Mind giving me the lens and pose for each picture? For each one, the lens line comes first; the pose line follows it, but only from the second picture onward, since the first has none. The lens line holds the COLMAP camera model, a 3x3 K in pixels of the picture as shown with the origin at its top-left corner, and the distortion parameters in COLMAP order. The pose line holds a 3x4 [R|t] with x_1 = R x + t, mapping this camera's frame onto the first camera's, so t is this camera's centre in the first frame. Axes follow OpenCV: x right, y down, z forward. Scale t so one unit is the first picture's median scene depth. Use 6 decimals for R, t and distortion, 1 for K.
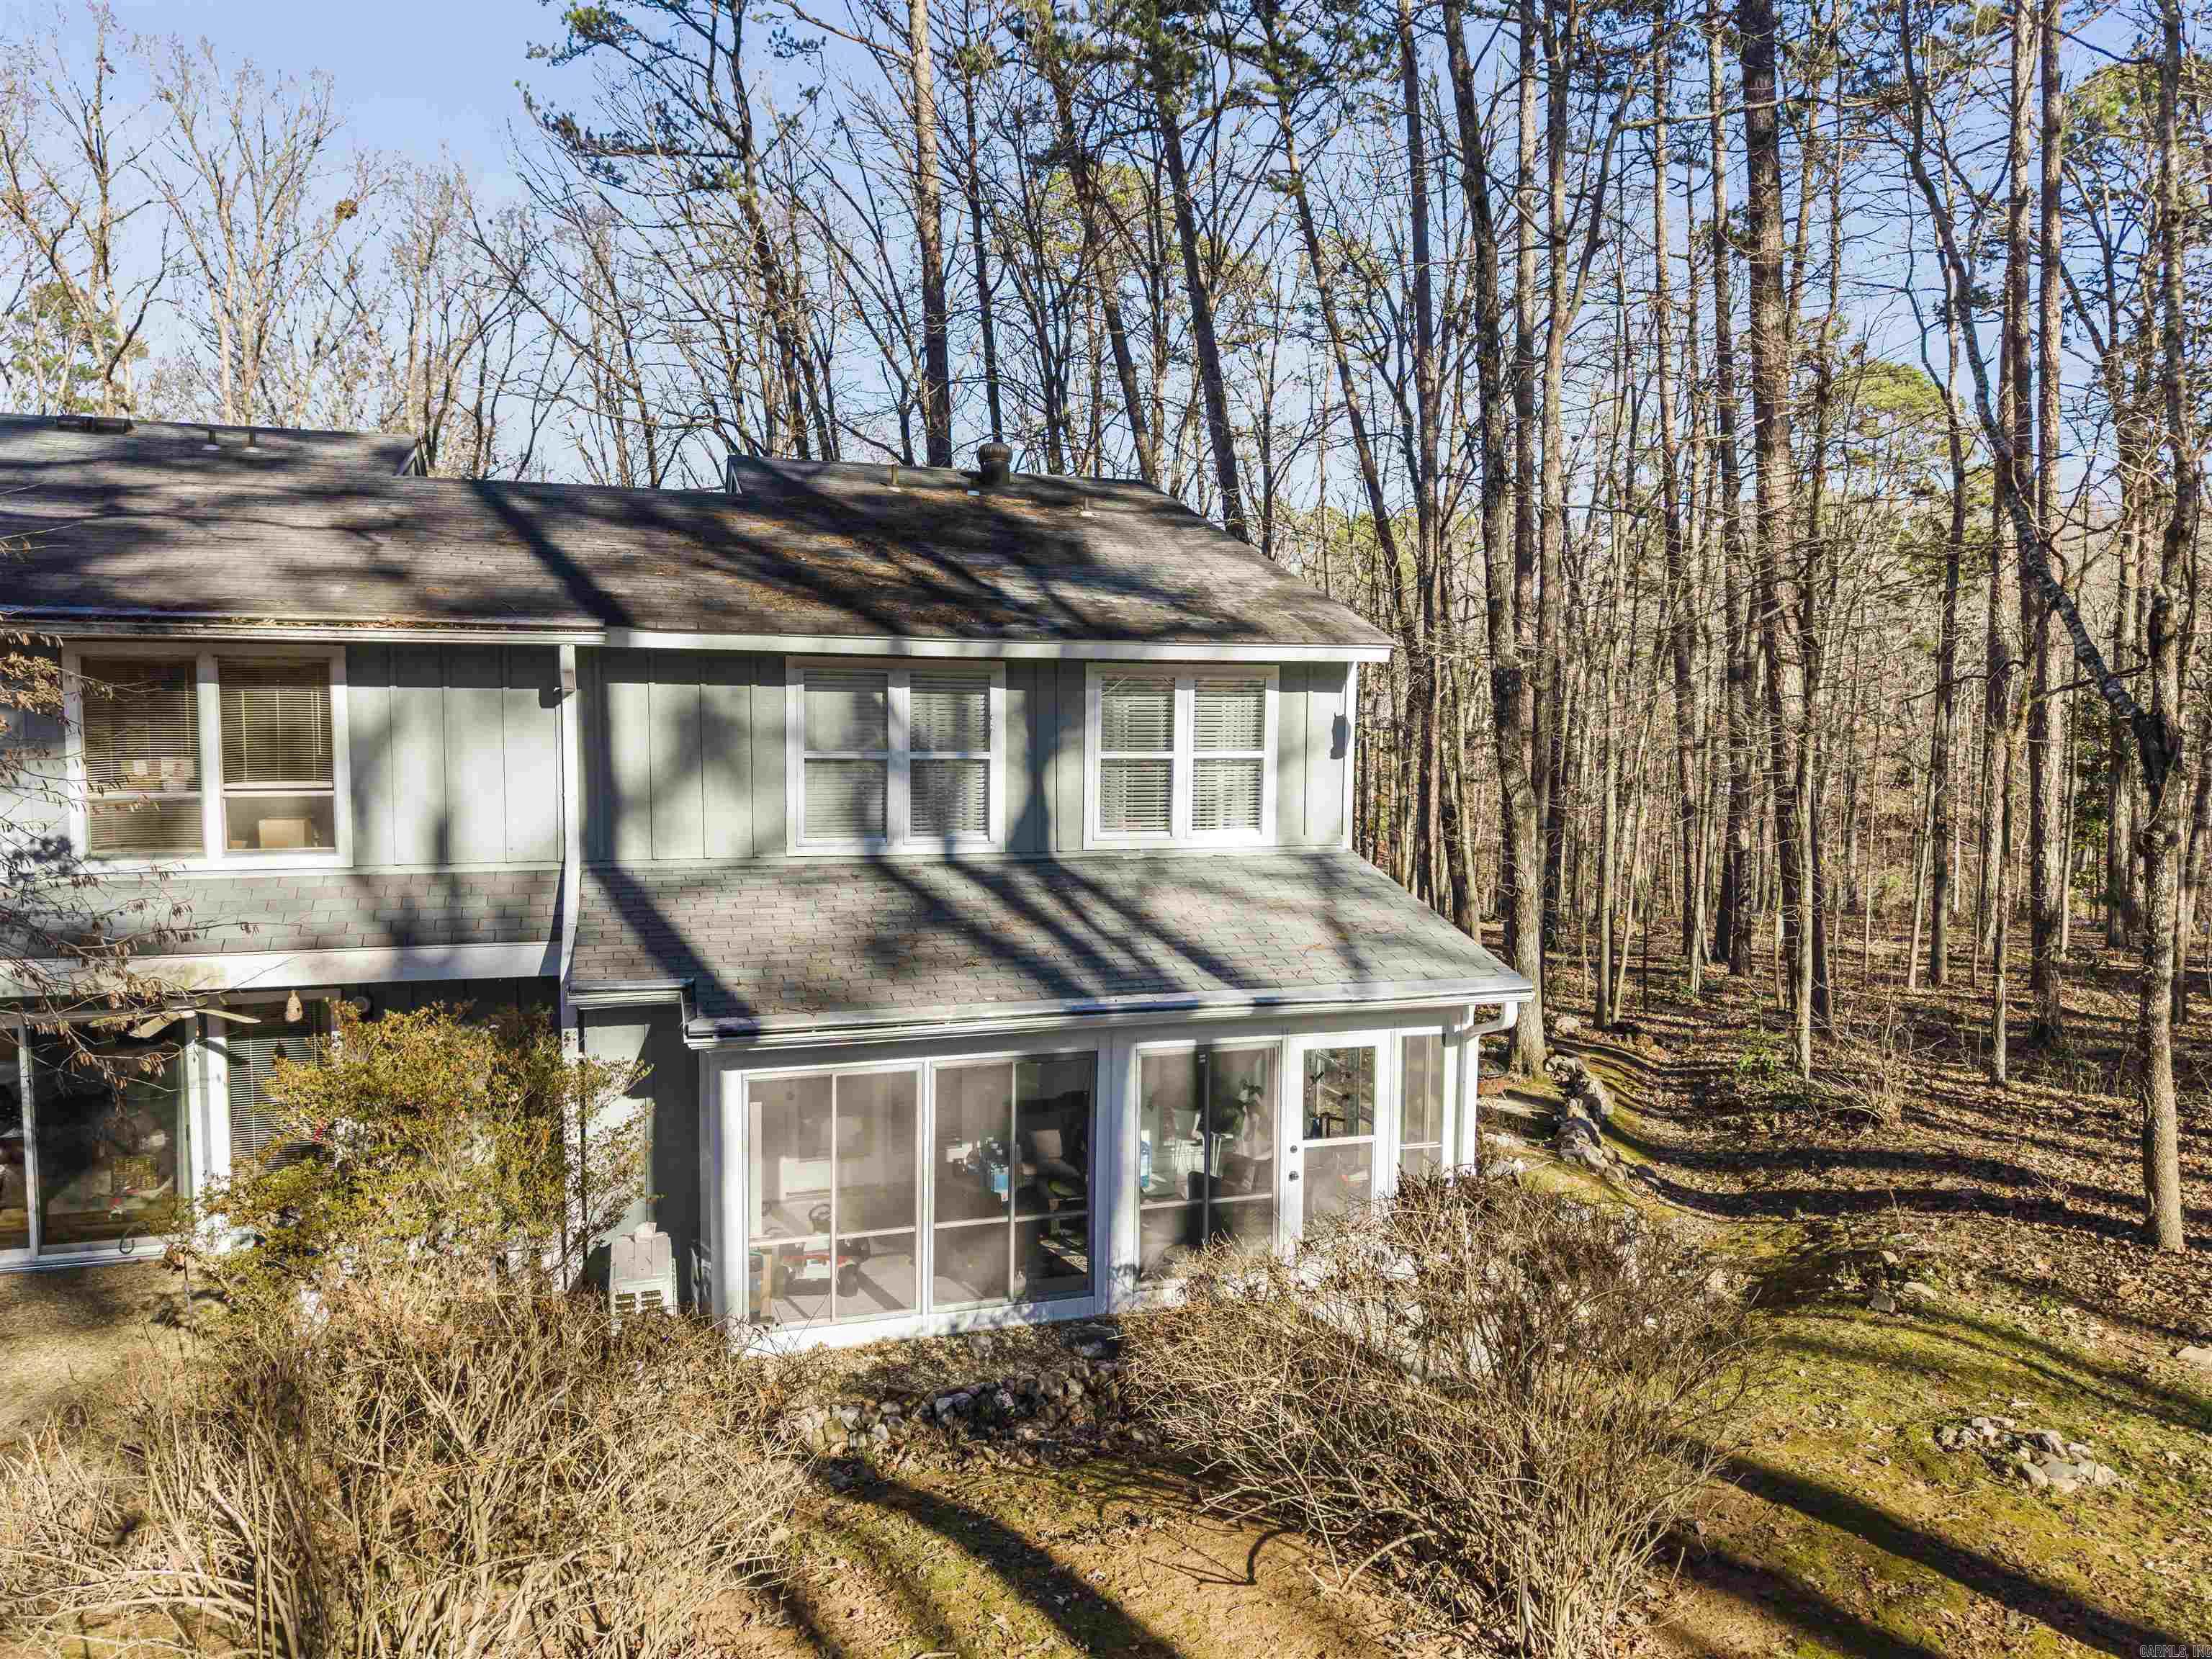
lens RADIAL K [[1473.6, 0, 1088.4], [0, 1473.6, 833.3], [0, 0, 1]] dist [0.051781, -0.062280]
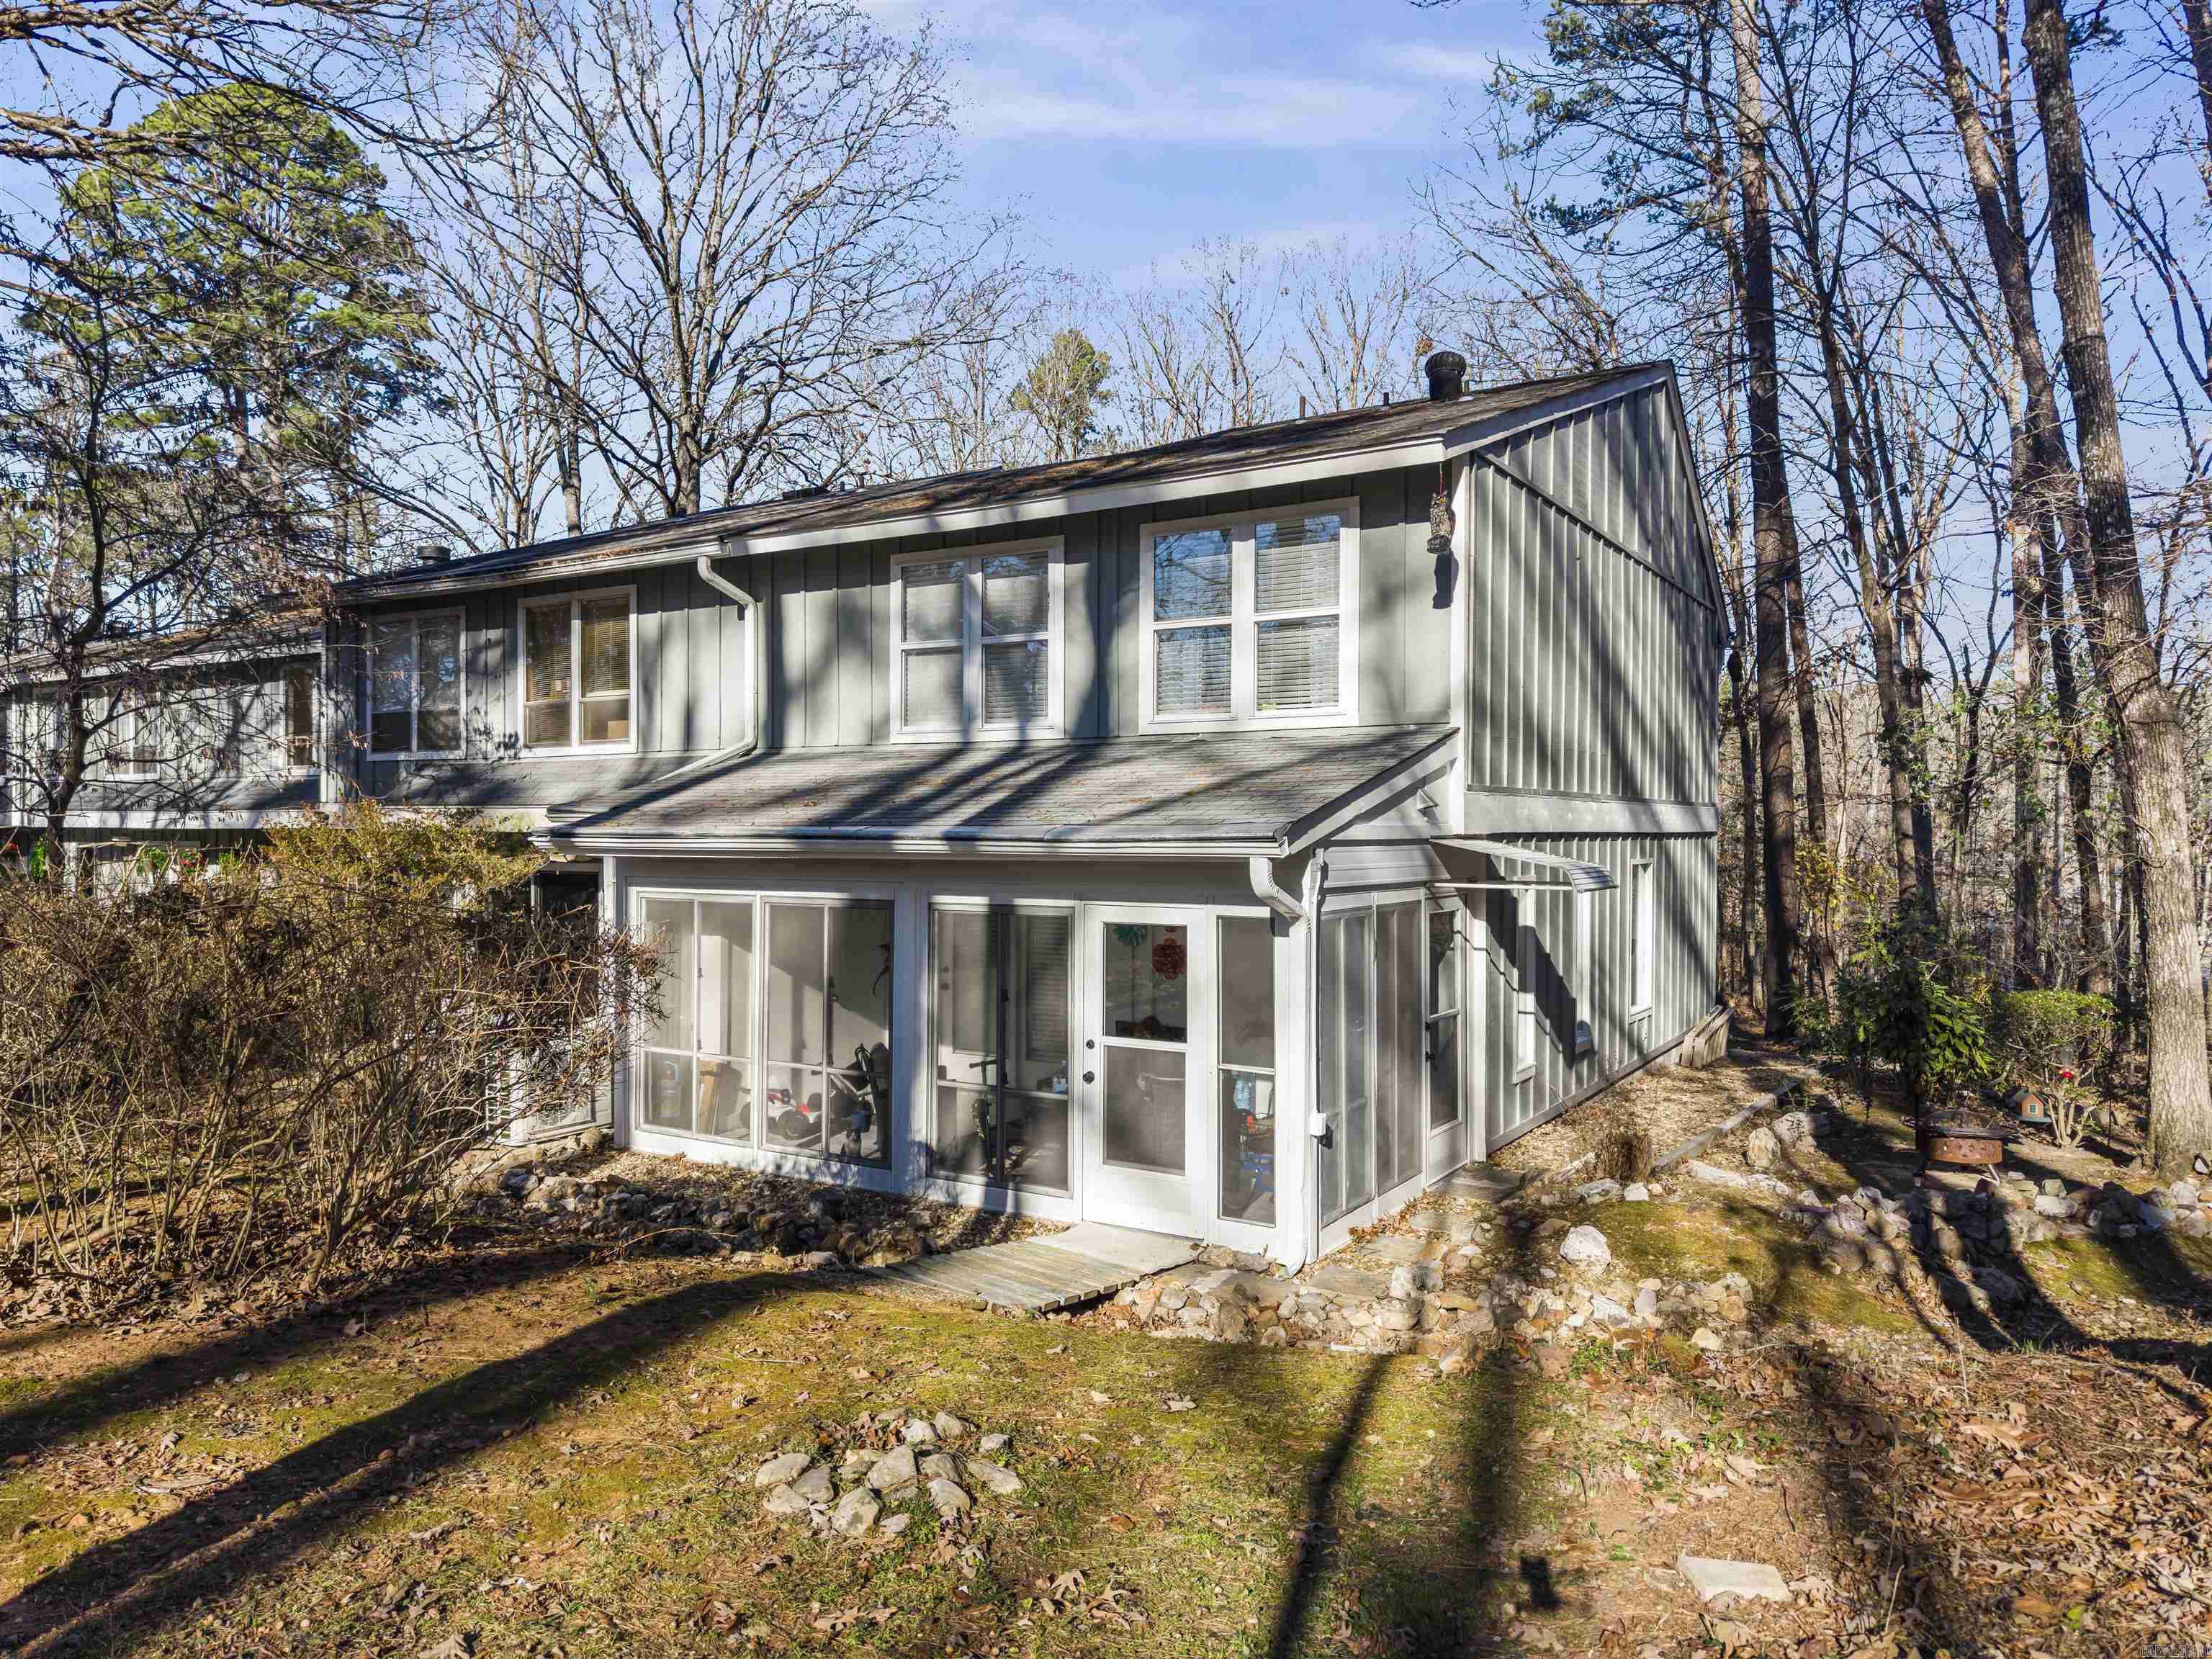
lens RADIAL K [[1473.6, 0, 1088.4], [0, 1473.6, 833.3], [0, 0, 1]] dist [0.051781, -0.062280]
pose [[0.658465, -0.003879, -0.752602, 0.652313], [-0.065330, 0.995918, -0.062291, 0.129804], [0.749771, 0.090184, 0.655523, 0.401045]]
